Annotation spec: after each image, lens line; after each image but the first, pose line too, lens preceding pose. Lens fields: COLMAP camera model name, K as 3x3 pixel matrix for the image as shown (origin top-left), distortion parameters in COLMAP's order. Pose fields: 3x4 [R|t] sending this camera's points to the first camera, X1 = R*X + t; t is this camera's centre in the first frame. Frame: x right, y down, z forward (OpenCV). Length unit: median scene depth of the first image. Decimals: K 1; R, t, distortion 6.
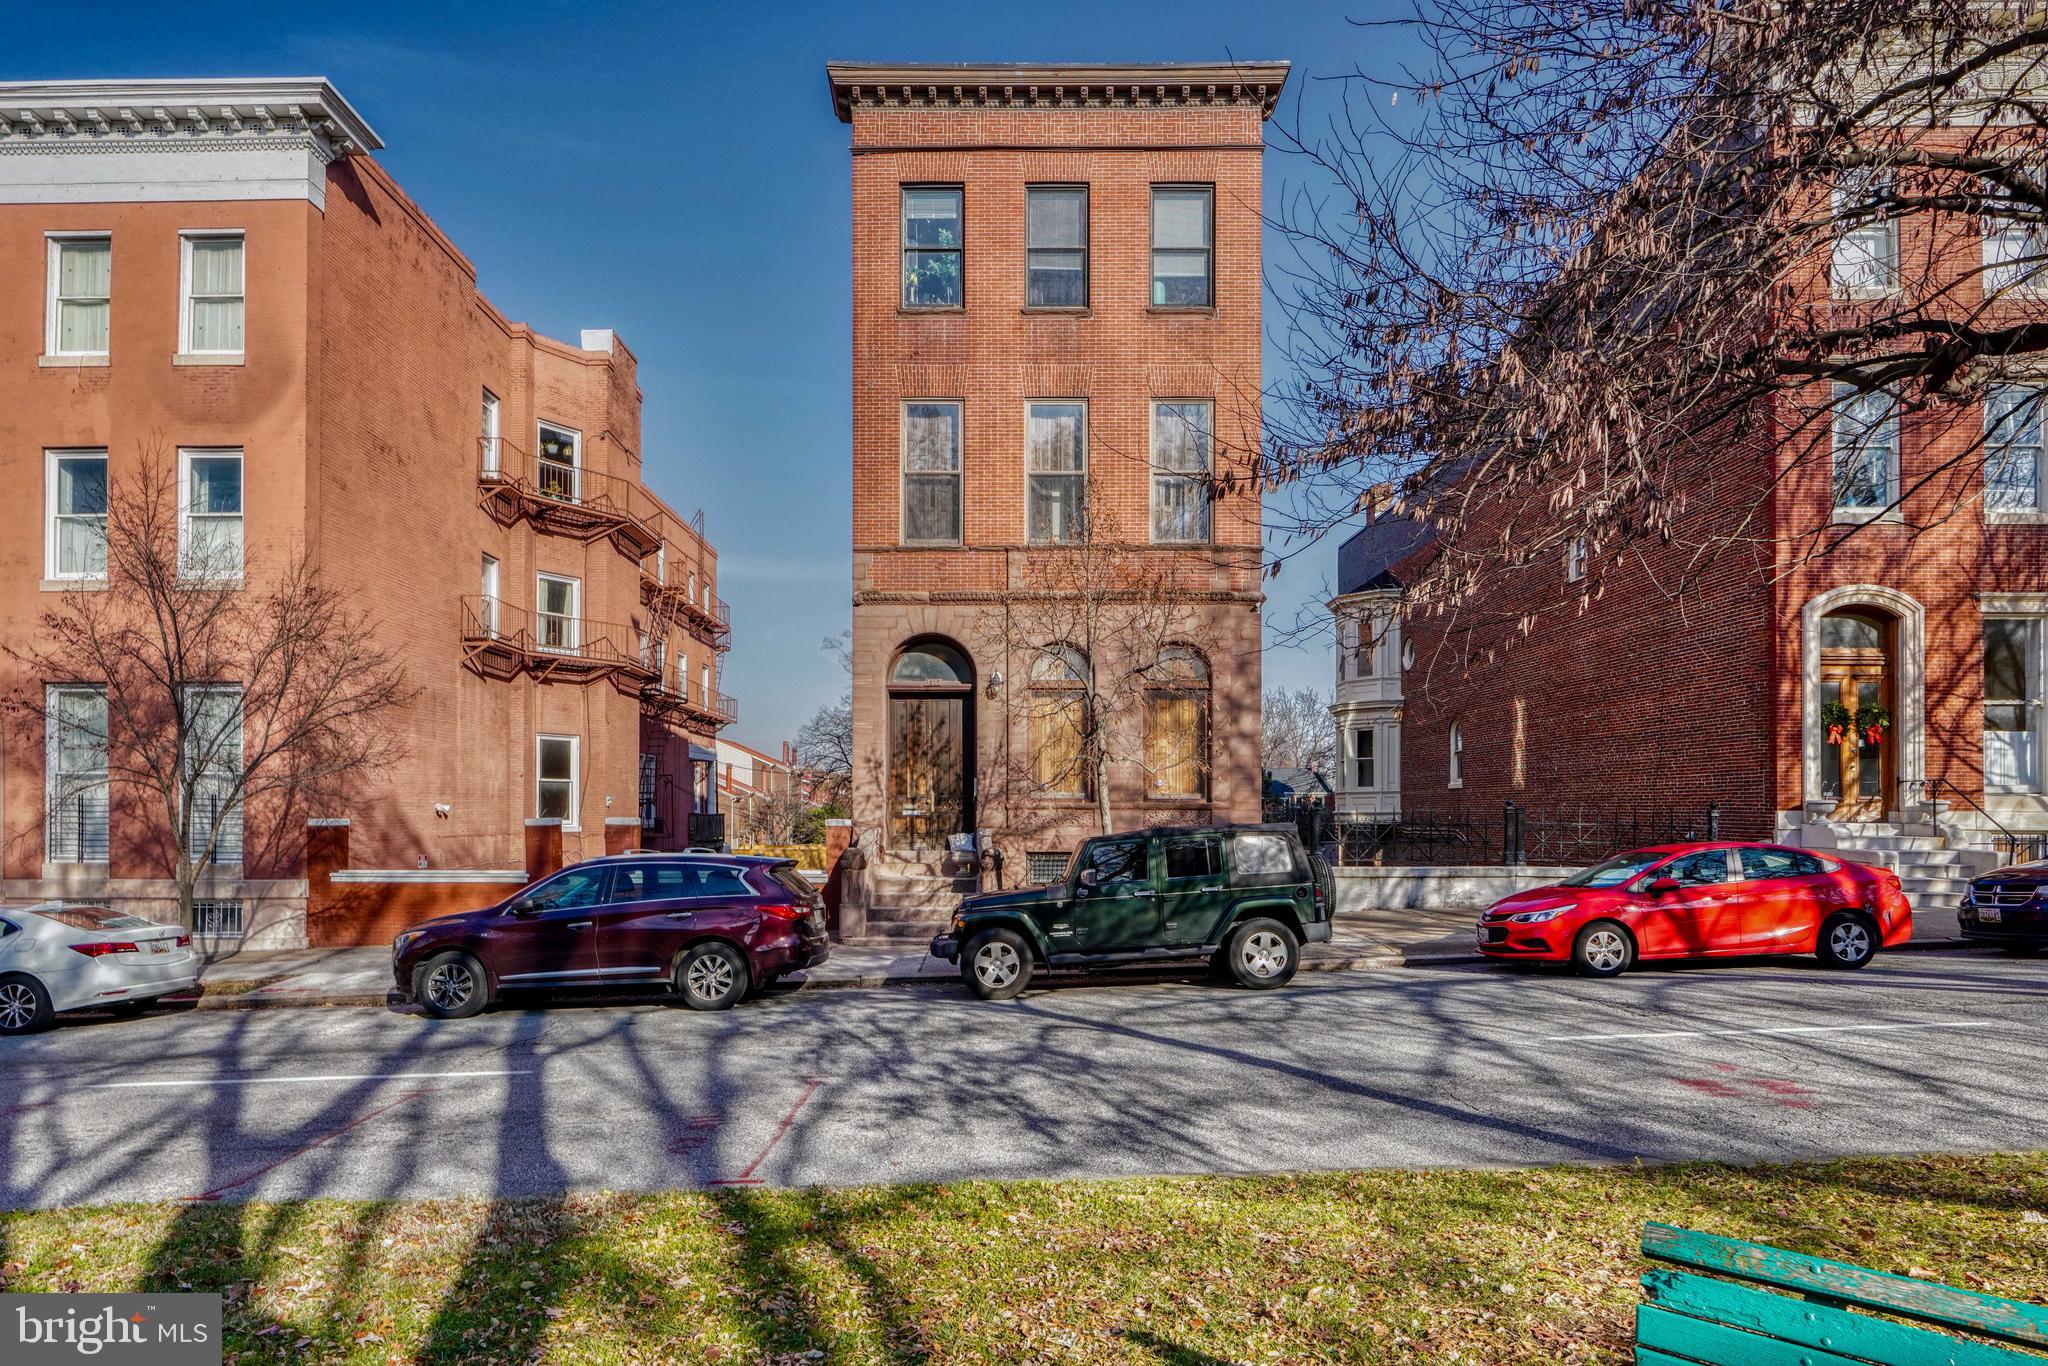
lens RADIAL K [[1183.8, 0, 986.5], [0, 1183.8, 803.2], [0, 0, 1]] dist [-0.011484, 0.003063]
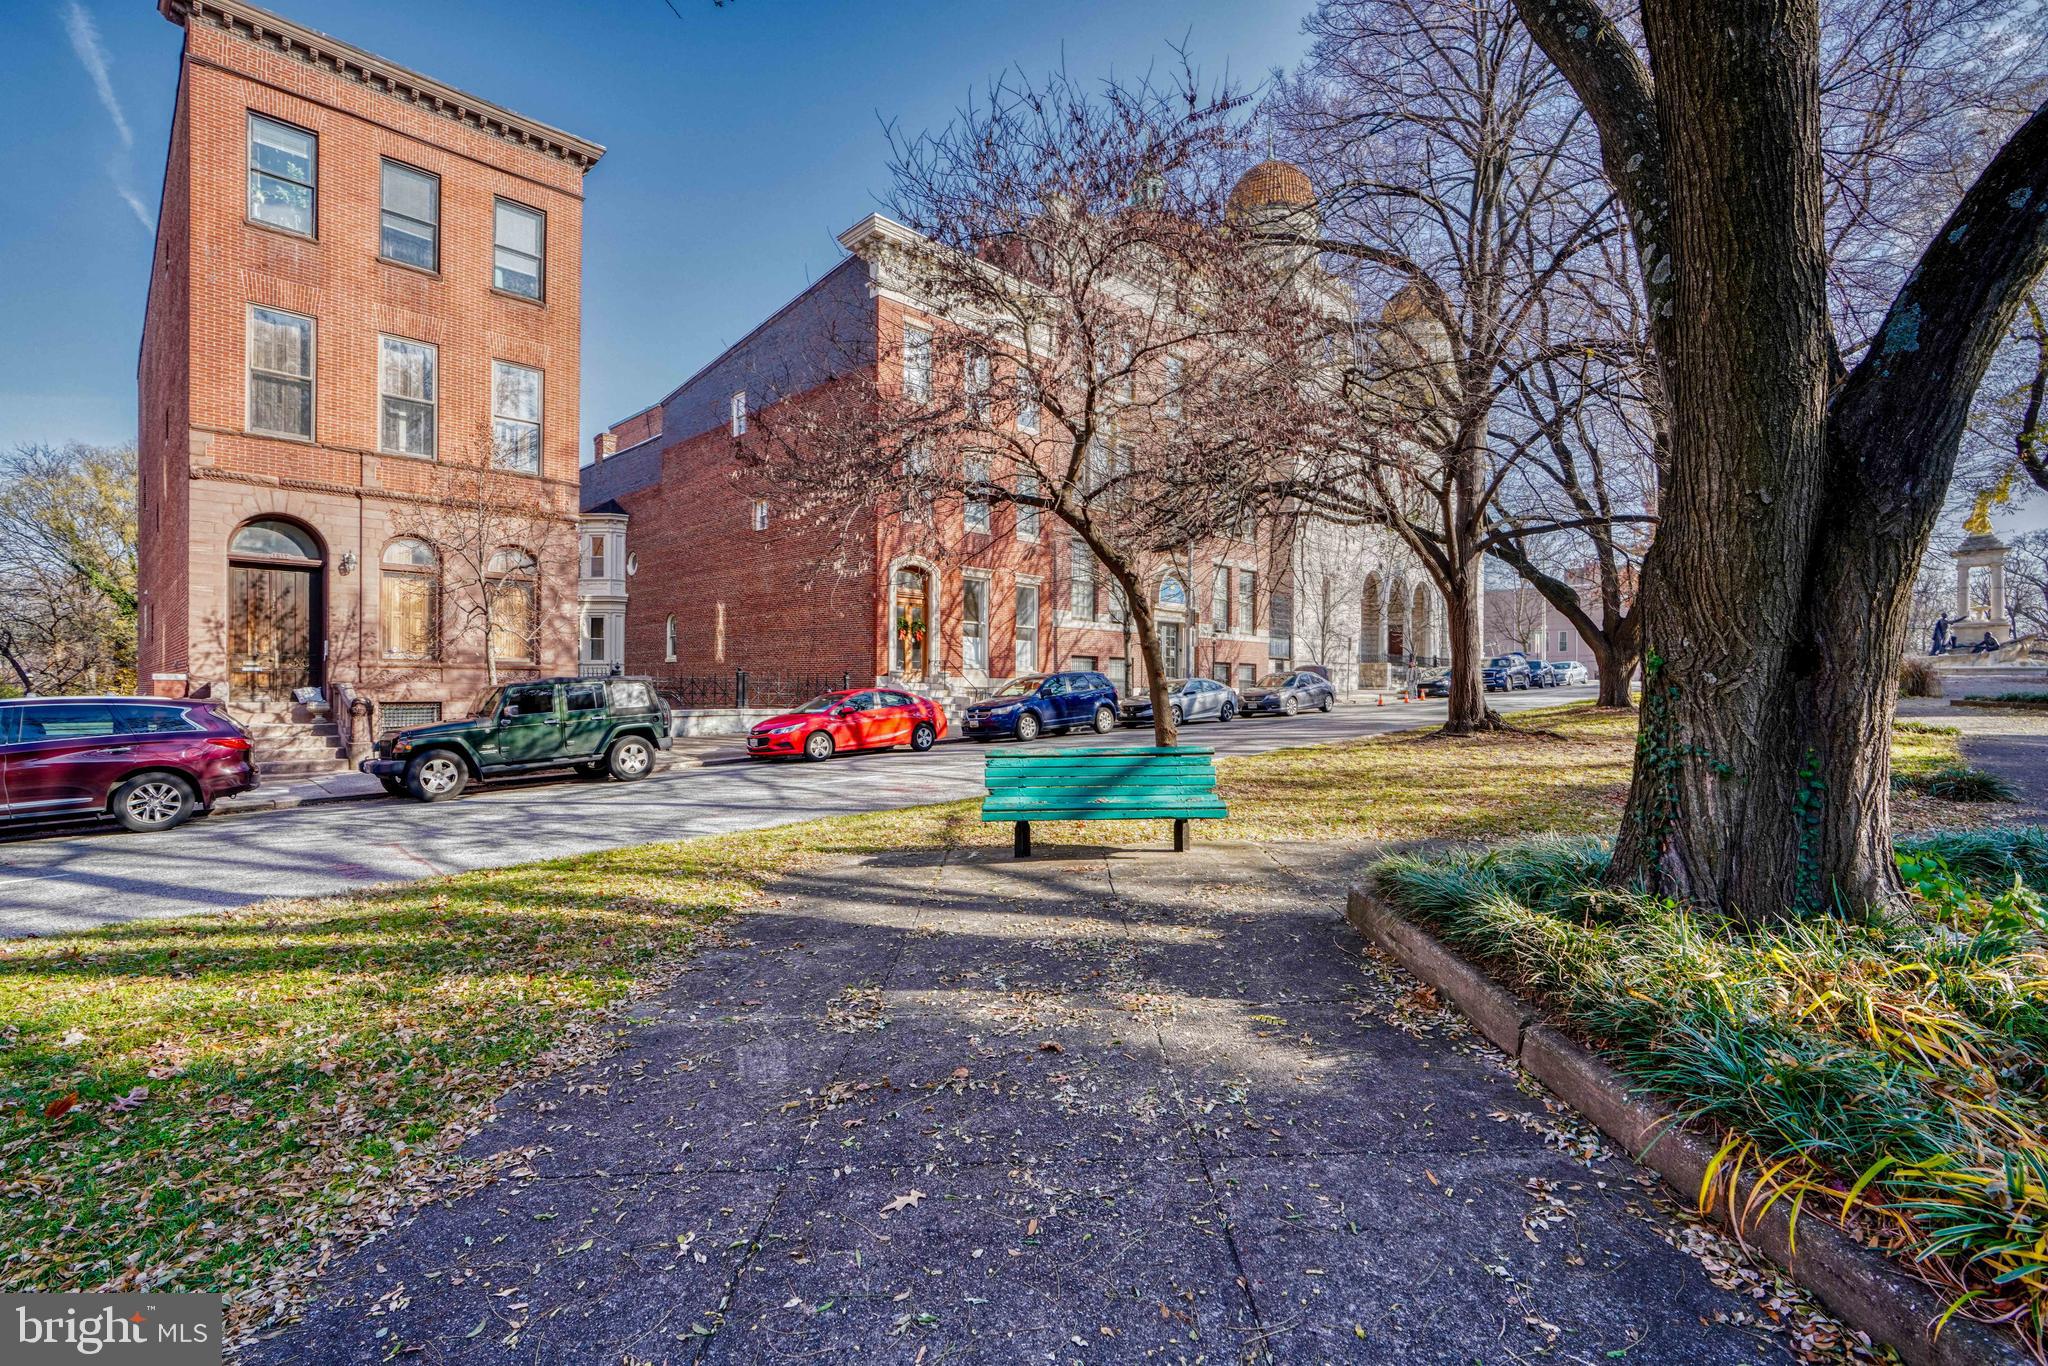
lens RADIAL K [[935.2, 0, 1027.2], [0, 935.2, 689.7], [0, 0, 1]] dist [-0.011580, 0.005925]
pose [[0.694496, 0.001890, 0.719494, -0.195595], [-0.009864, 0.999928, 0.006894, 0.014944], [-0.719429, -0.011885, 0.694464, -0.157137]]
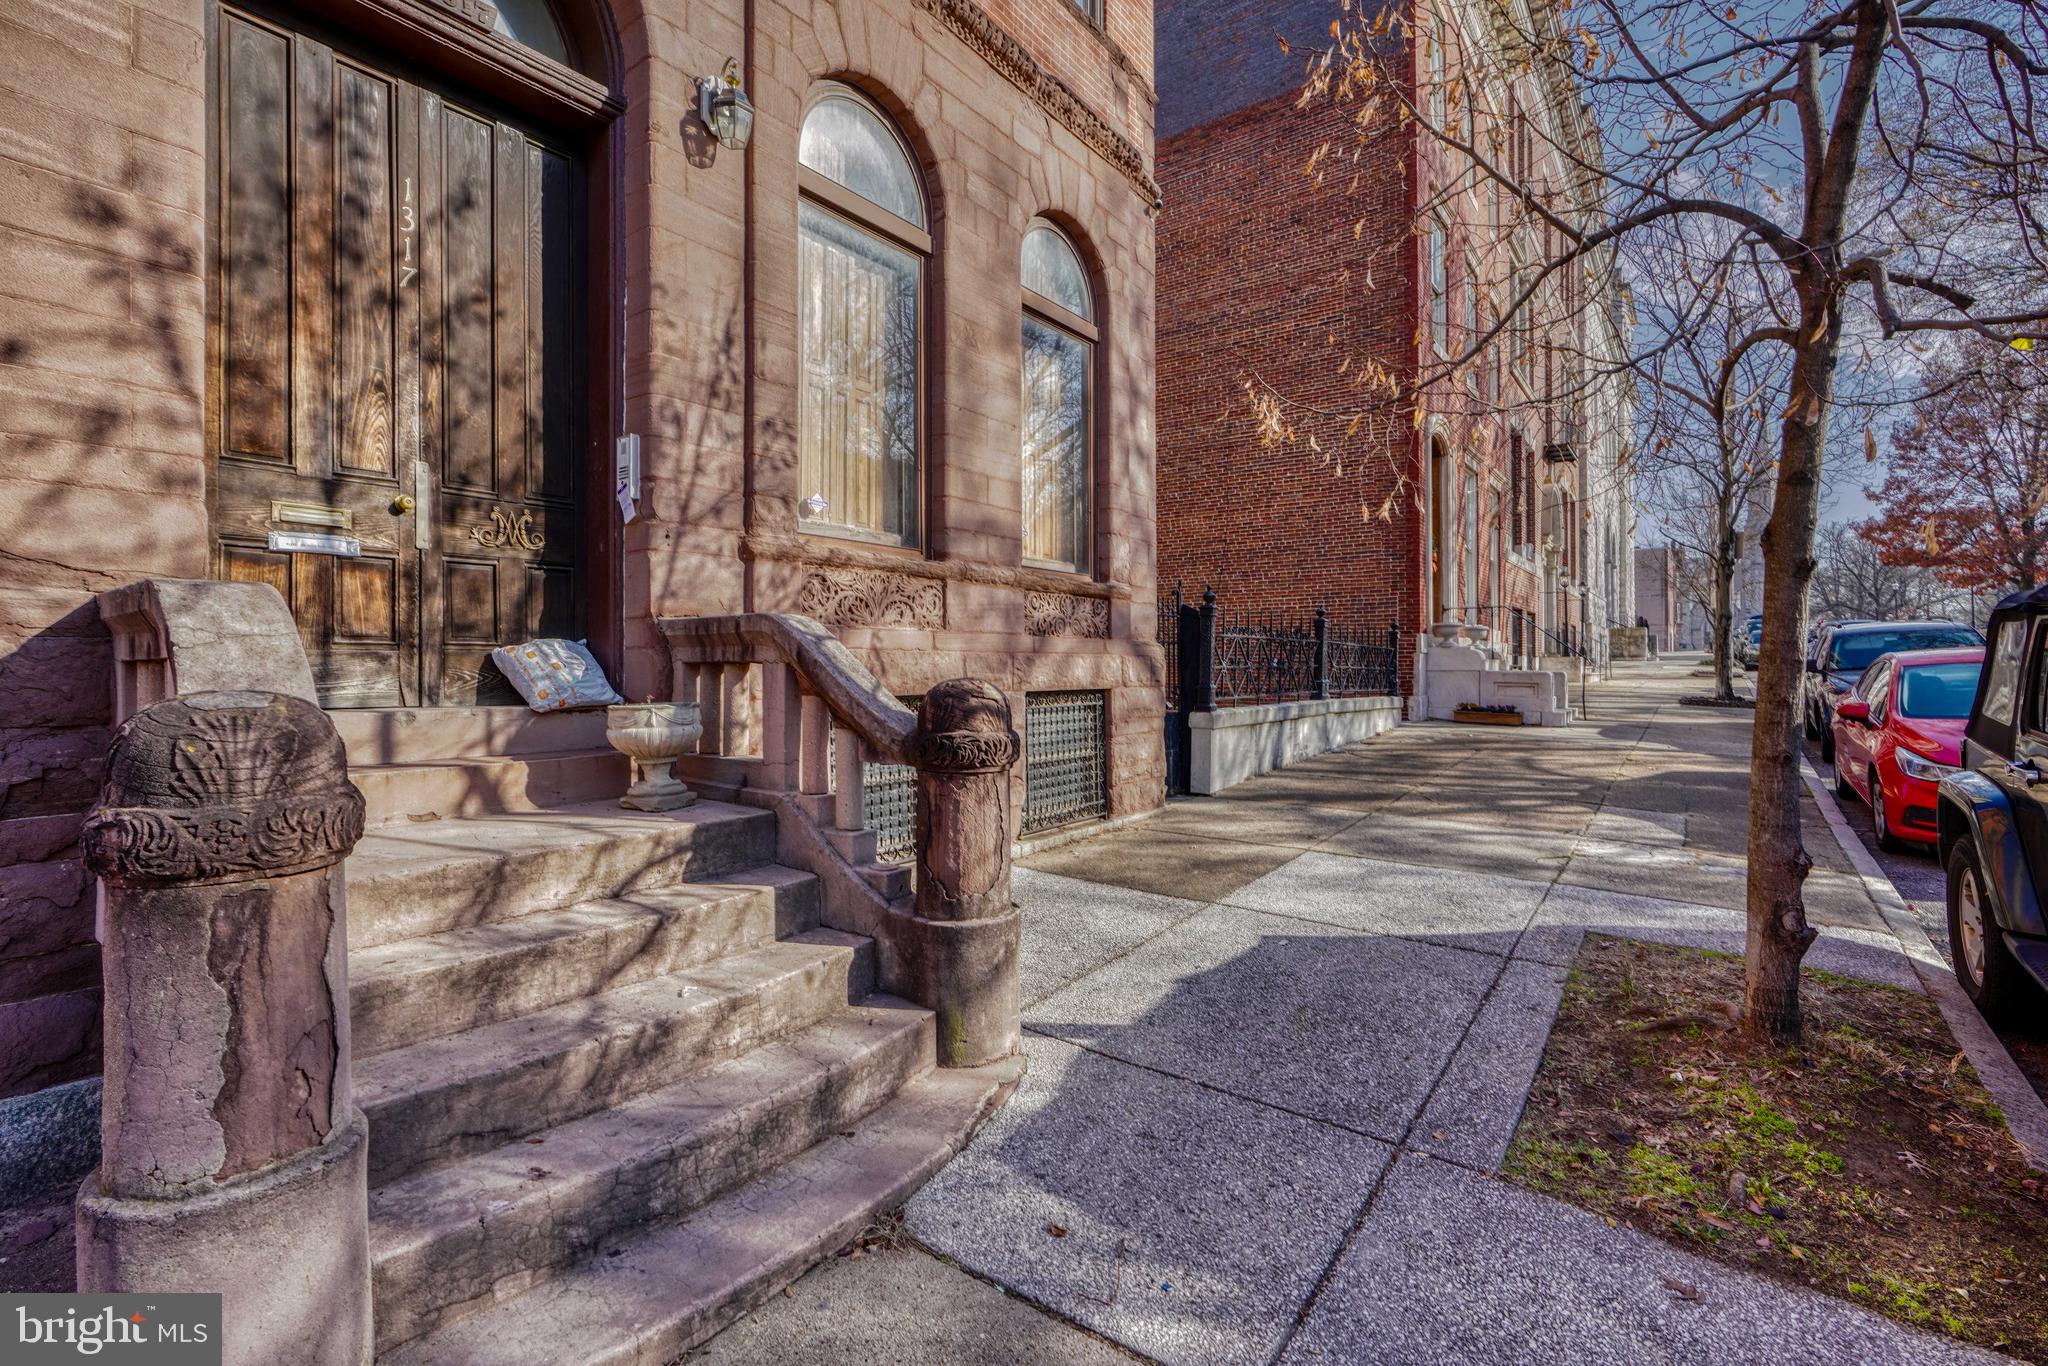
lens RADIAL K [[935.2, 0, 1016.0], [0, 935.2, 664.5], [0, 0, 1]] dist [-0.011580, 0.005925]
pose [[0.587493, -0.000359, 0.809229, -0.133446], [-0.001702, 0.999997, 0.001680, 0.031805], [-0.809228, -0.002364, 0.587491, 0.814702]]
